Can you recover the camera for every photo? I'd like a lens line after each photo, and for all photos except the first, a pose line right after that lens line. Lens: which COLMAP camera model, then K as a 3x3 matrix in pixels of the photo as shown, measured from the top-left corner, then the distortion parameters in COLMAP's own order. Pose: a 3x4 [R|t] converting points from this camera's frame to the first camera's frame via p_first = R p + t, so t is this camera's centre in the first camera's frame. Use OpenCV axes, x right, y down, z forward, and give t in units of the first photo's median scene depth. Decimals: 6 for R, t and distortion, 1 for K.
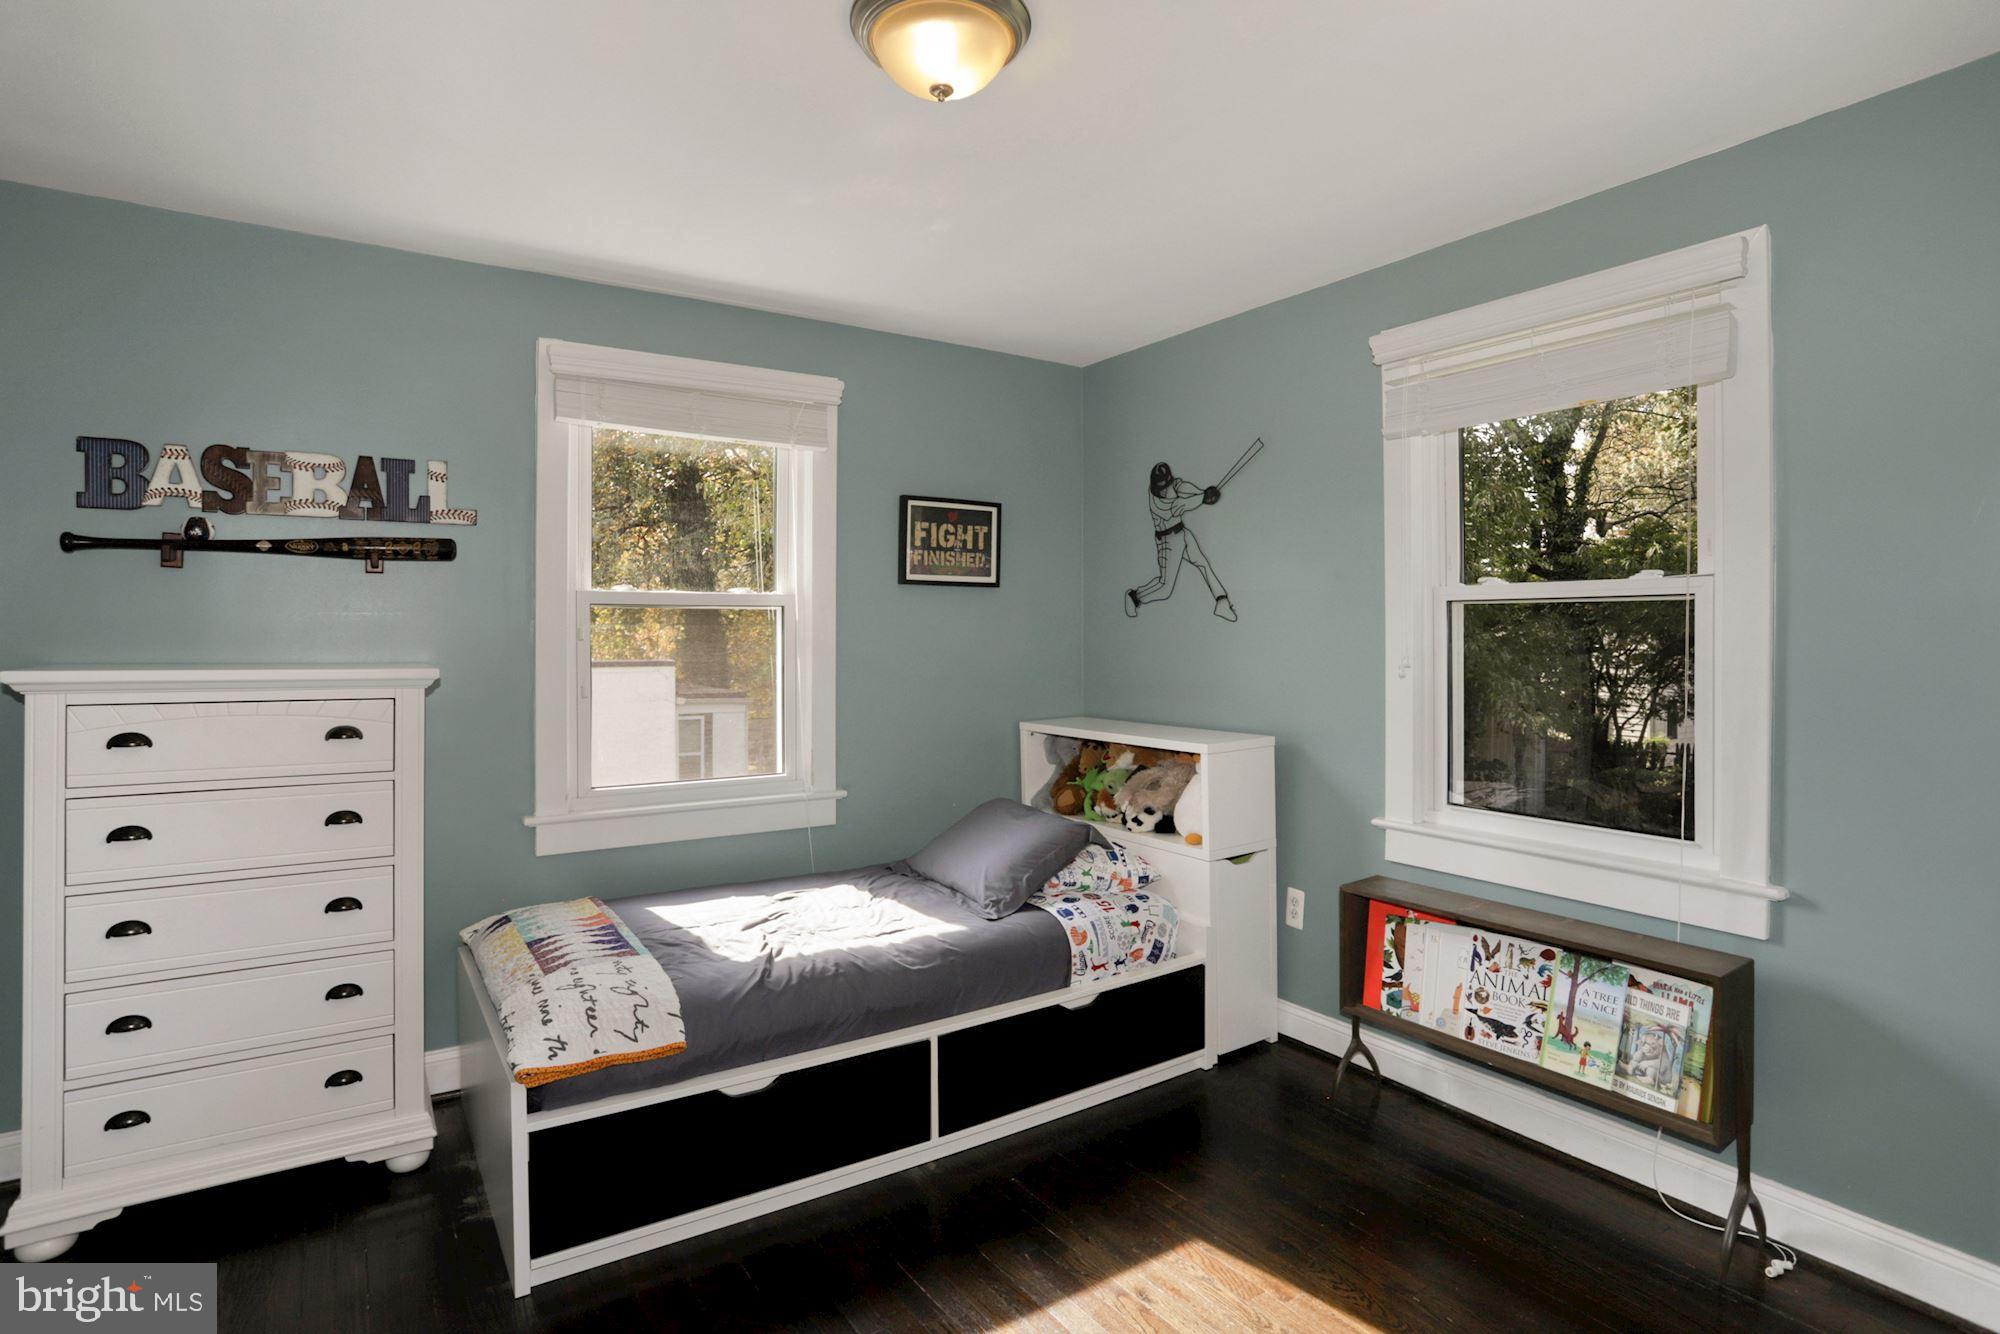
lens RADIAL K [[1010.9, 0, 1000.0], [0, 1010.9, 631.6], [0, 0, 1]] dist [-0.090499, 0.058911]
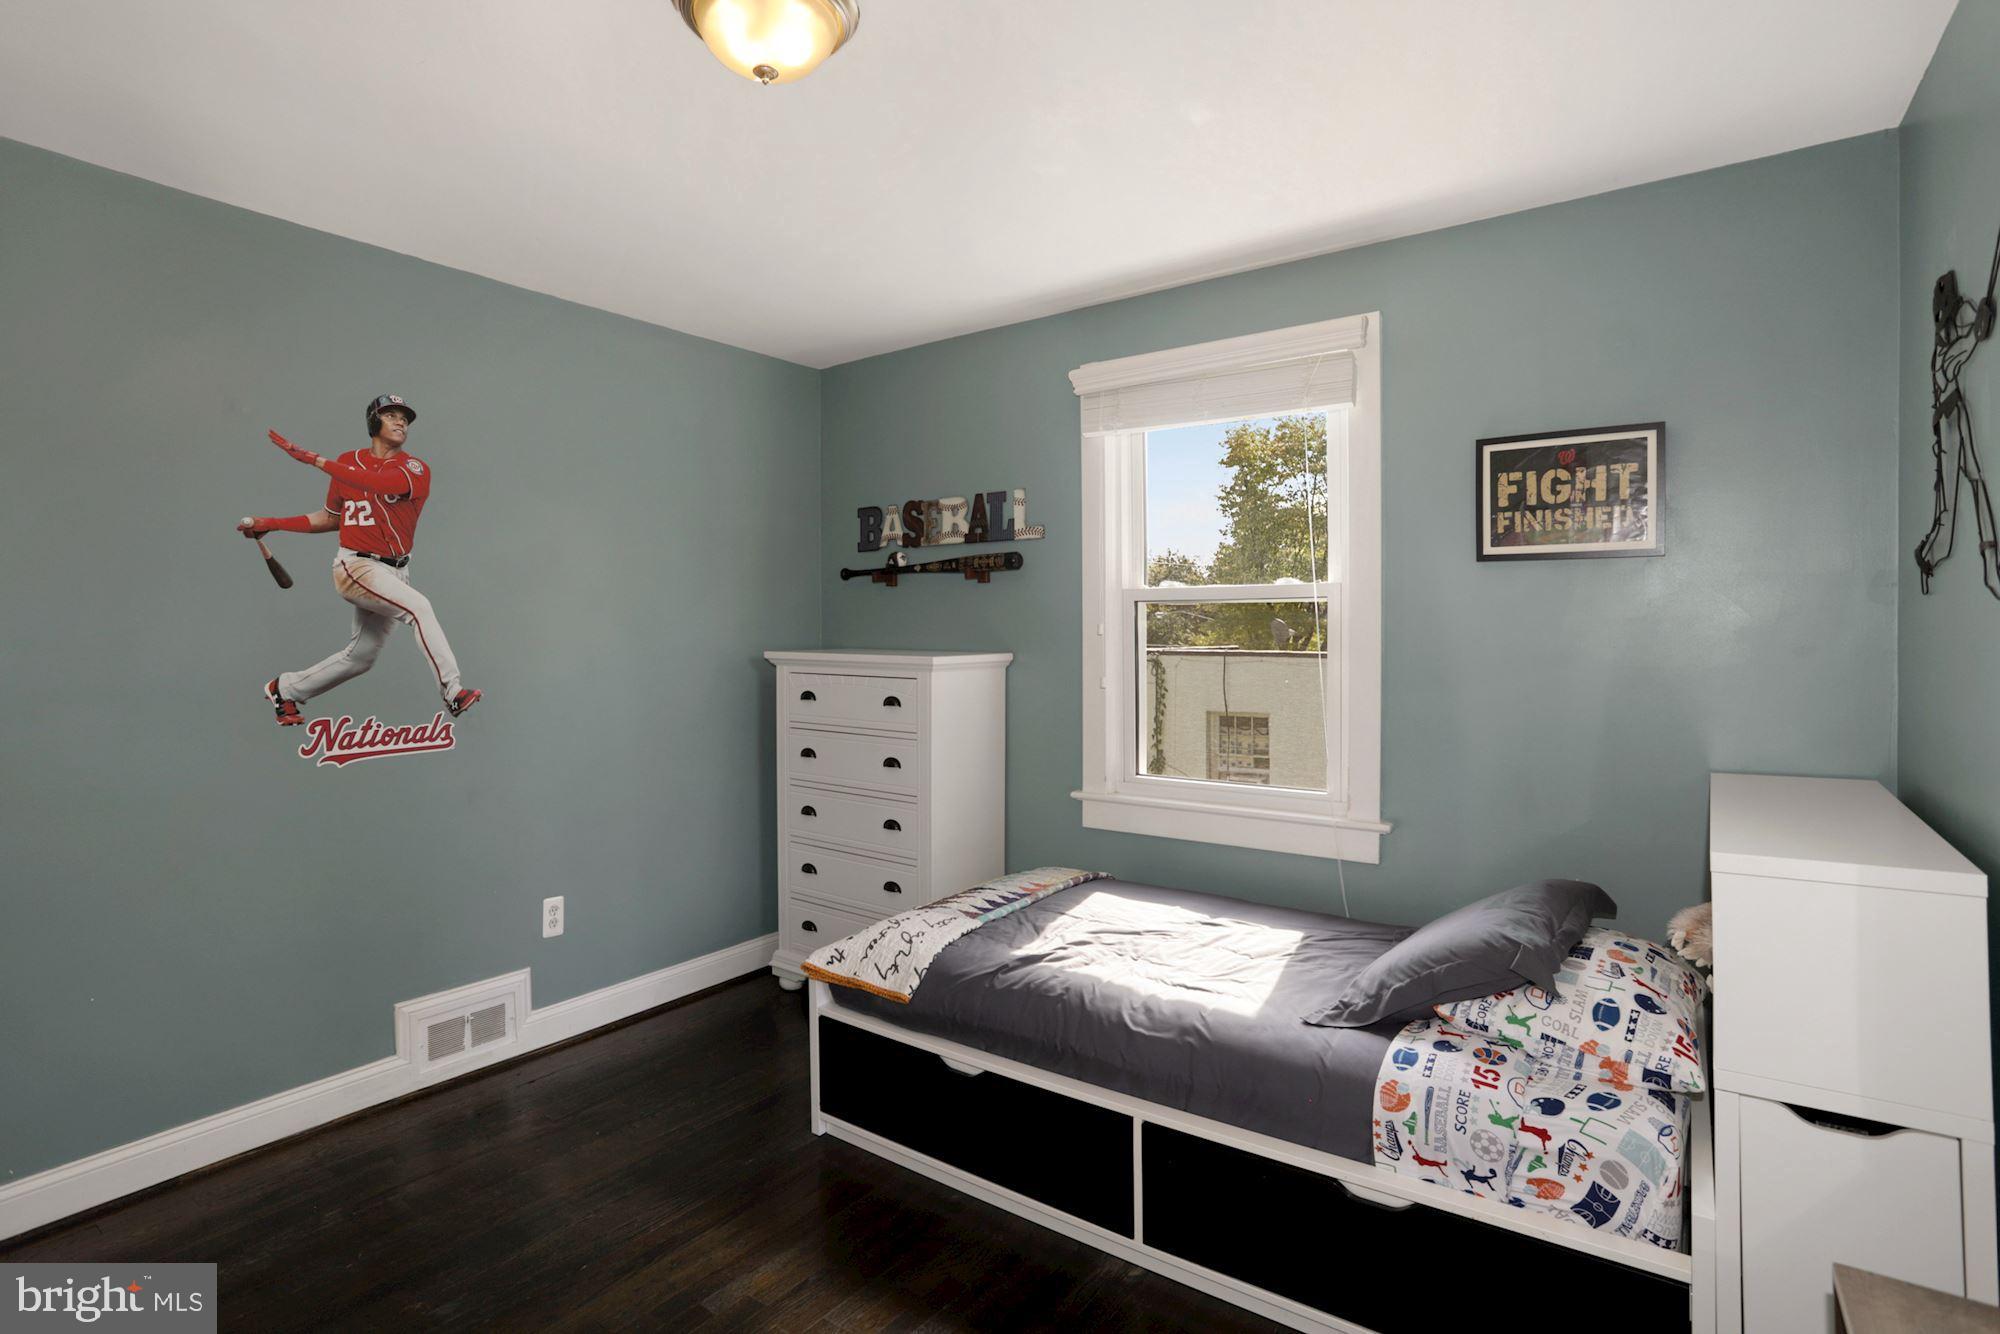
lens RADIAL K [[976.6, 0, 1000.4], [0, 976.6, 641.4], [0, 0, 1]] dist [-0.064288, 0.036670]
pose [[0.356893, 0.010570, -0.934086, 0.562326], [0.004358, 0.999906, 0.012980, 0.000857], [0.934135, -0.008704, 0.356813, 0.546538]]
